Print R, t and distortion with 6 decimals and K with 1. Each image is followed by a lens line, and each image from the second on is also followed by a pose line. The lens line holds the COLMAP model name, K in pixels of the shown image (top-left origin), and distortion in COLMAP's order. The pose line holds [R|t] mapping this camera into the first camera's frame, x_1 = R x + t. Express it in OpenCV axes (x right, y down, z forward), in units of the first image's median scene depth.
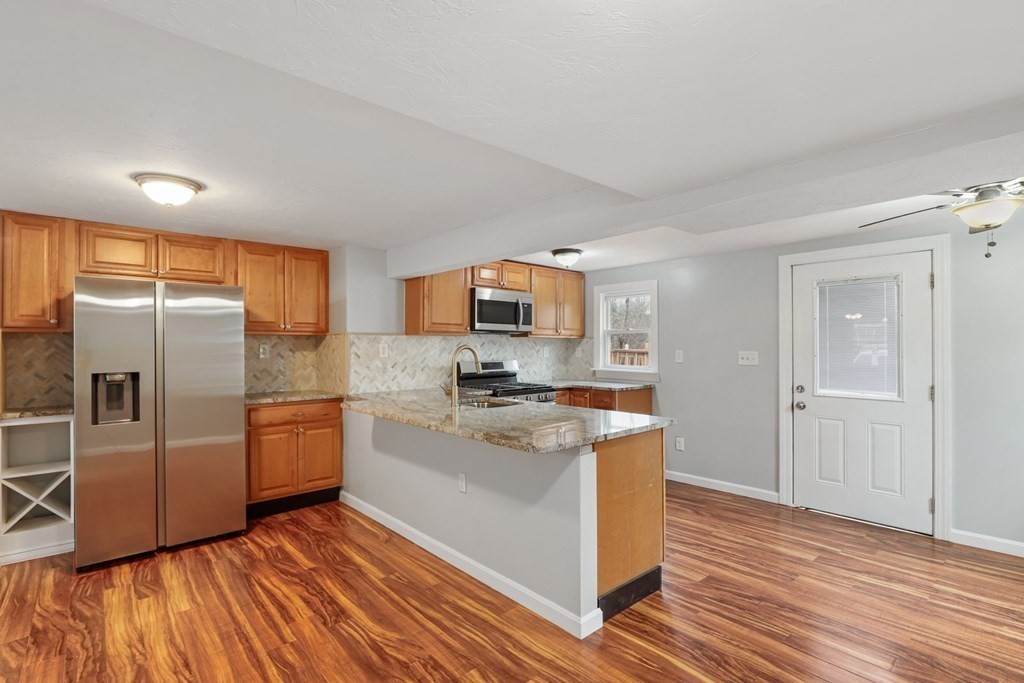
lens RADIAL K [[473.3, 0, 521.0], [0, 473.3, 351.8], [0, 0, 1]] dist [-0.021189, 0.004590]
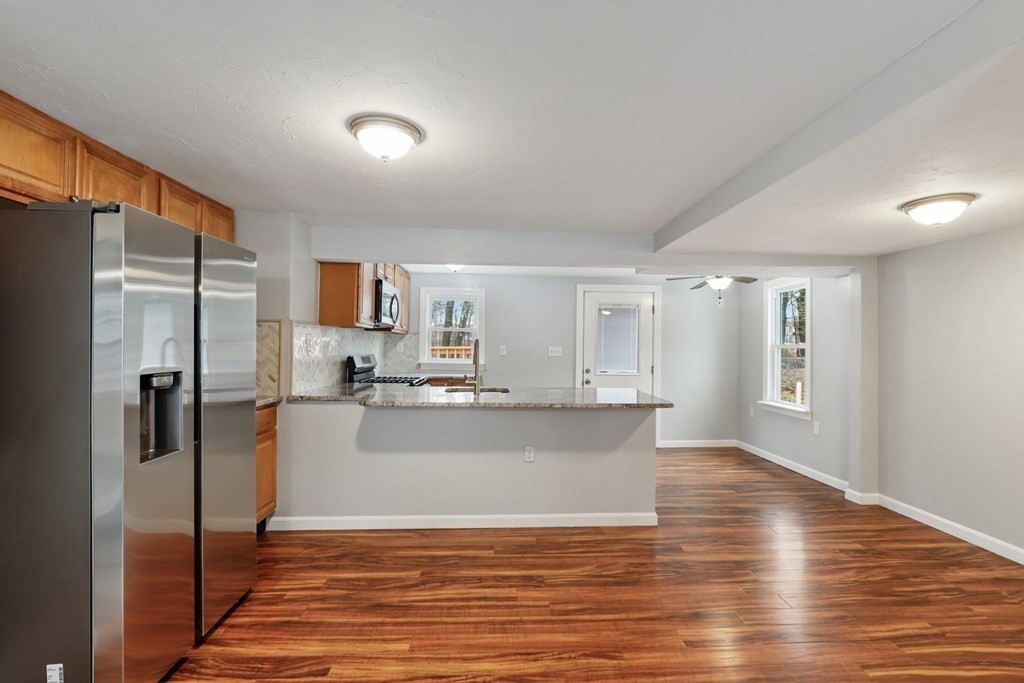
lens RADIAL K [[473.3, 0, 515.6], [0, 473.3, 342.1], [0, 0, 1]] dist [-0.021189, 0.004590]
pose [[0.639795, 0.015567, 0.768388, -0.896502], [-0.005094, 0.999859, -0.016015, 0.011625], [-0.768529, 0.006333, 0.639784, 0.217459]]
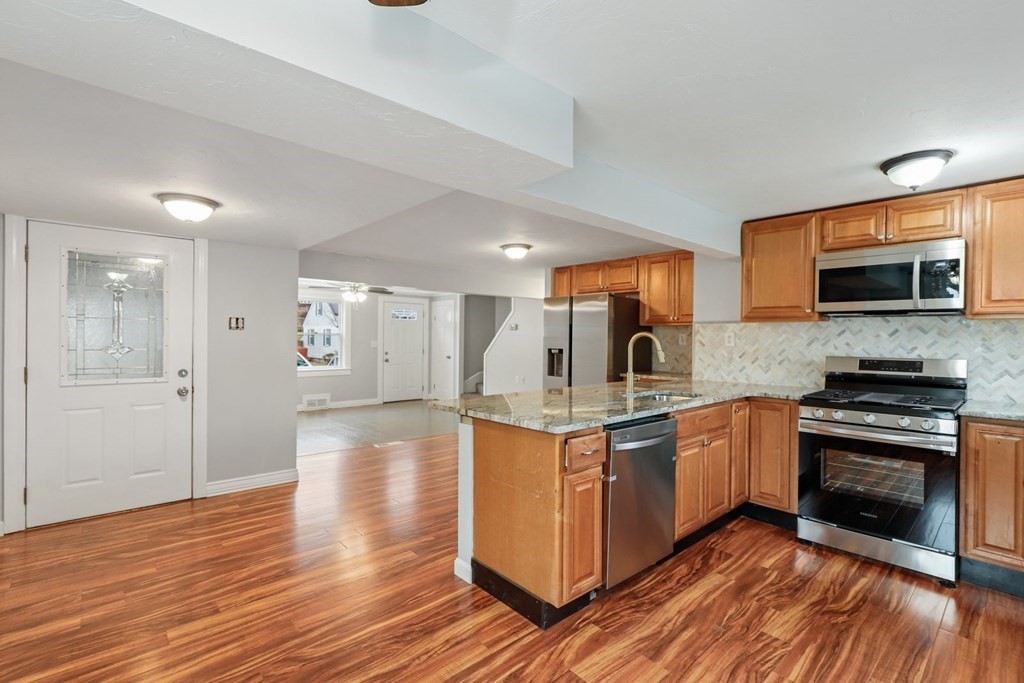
lens RADIAL K [[473.3, 0, 515.2], [0, 473.3, 337.5], [0, 0, 1]] dist [-0.021189, 0.004590]
pose [[-0.003785, 0.004101, -0.999984, 0.848310], [-0.018385, 0.999822, 0.004170, -0.002606], [0.999824, 0.018401, -0.003709, 0.729016]]
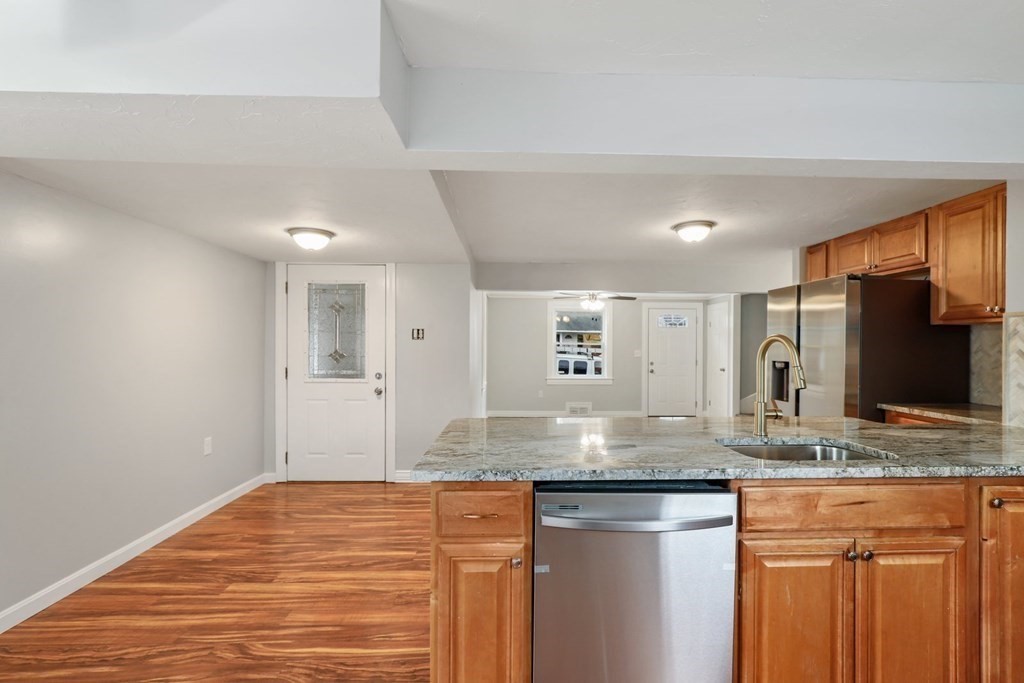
lens RADIAL K [[473.3, 0, 517.8], [0, 473.3, 341.9], [0, 0, 1]] dist [-0.021189, 0.004590]
pose [[-0.656689, -0.003222, -0.754154, 0.509316], [-0.008470, 0.999959, 0.003103, -0.005190], [0.754114, 0.008426, -0.656690, 1.122453]]
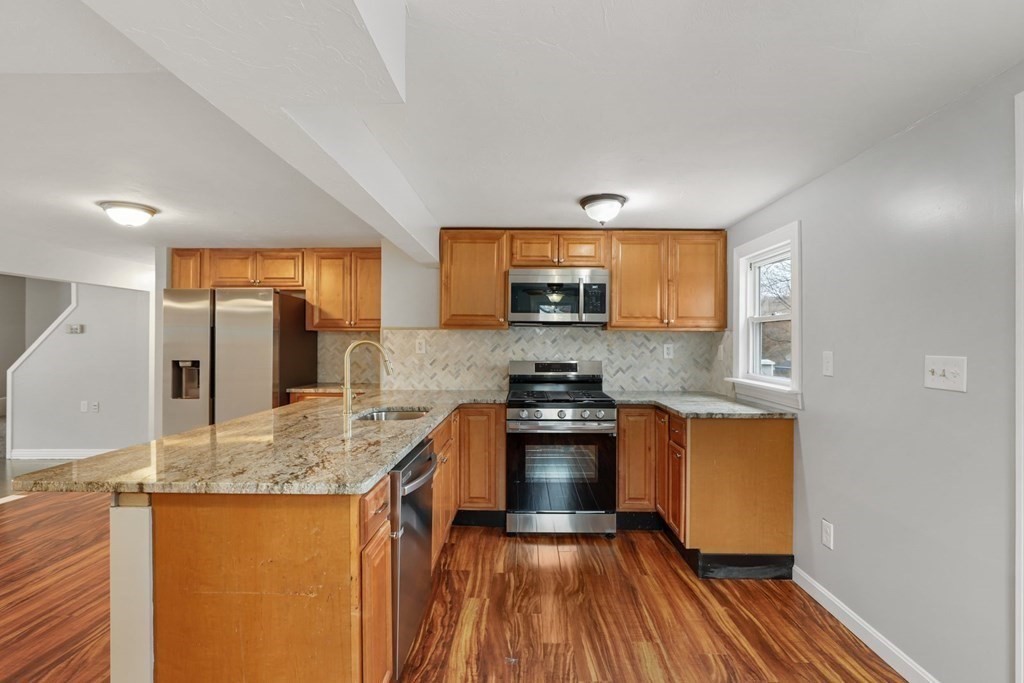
lens RADIAL K [[473.3, 0, 520.8], [0, 473.3, 341.0], [0, 0, 1]] dist [-0.021189, 0.004590]
pose [[0.731253, 0.001966, -0.682104, 0.624527], [-0.013051, 0.999853, -0.011110, -0.006307], [0.681982, 0.017027, 0.731171, 0.580461]]
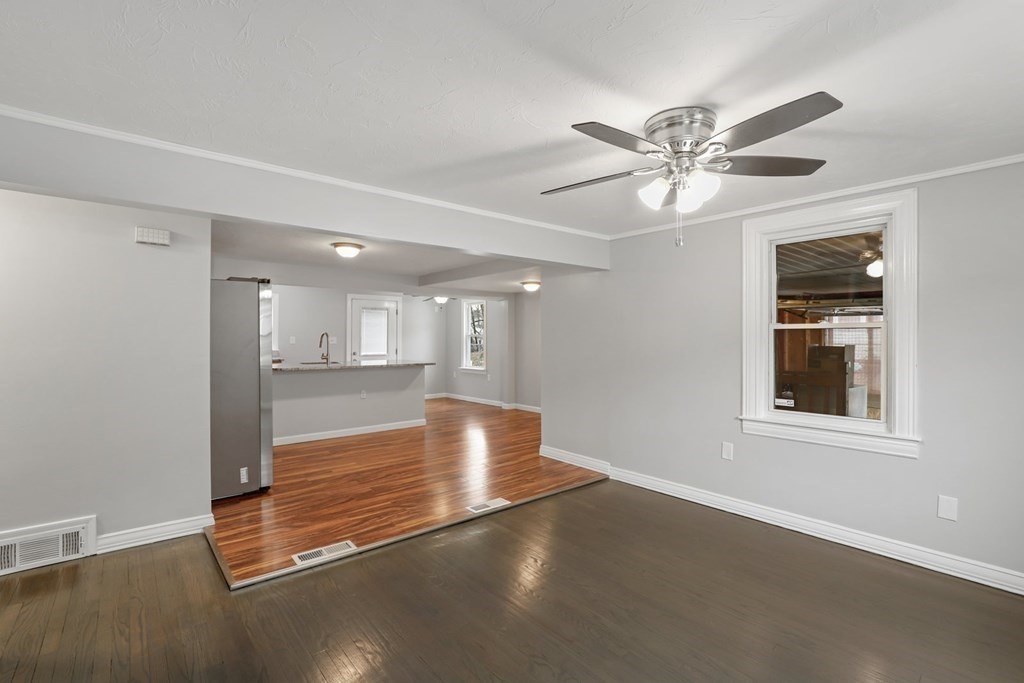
lens RADIAL K [[473.3, 0, 516.7], [0, 473.3, 340.4], [0, 0, 1]] dist [-0.021189, 0.004590]
pose [[0.036946, -0.002675, 0.999314, -1.937862], [0.009879, 0.999949, 0.002312, 0.021523], [-0.999268, 0.009786, 0.036971, 0.164173]]
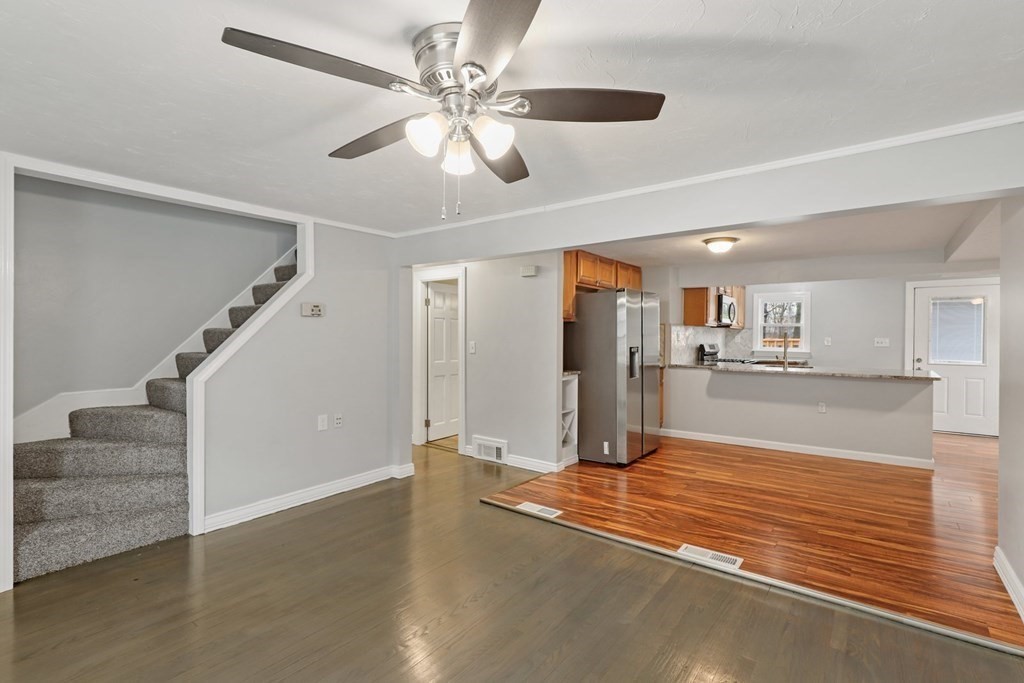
lens RADIAL K [[473.3, 0, 514.8], [0, 473.3, 342.0], [0, 0, 1]] dist [-0.021189, 0.004590]
pose [[0.984571, 0.006742, 0.174855, -1.349427], [-0.007146, 0.999973, 0.001681, 0.024262], [-0.174839, -0.002904, 0.984593, -0.482802]]
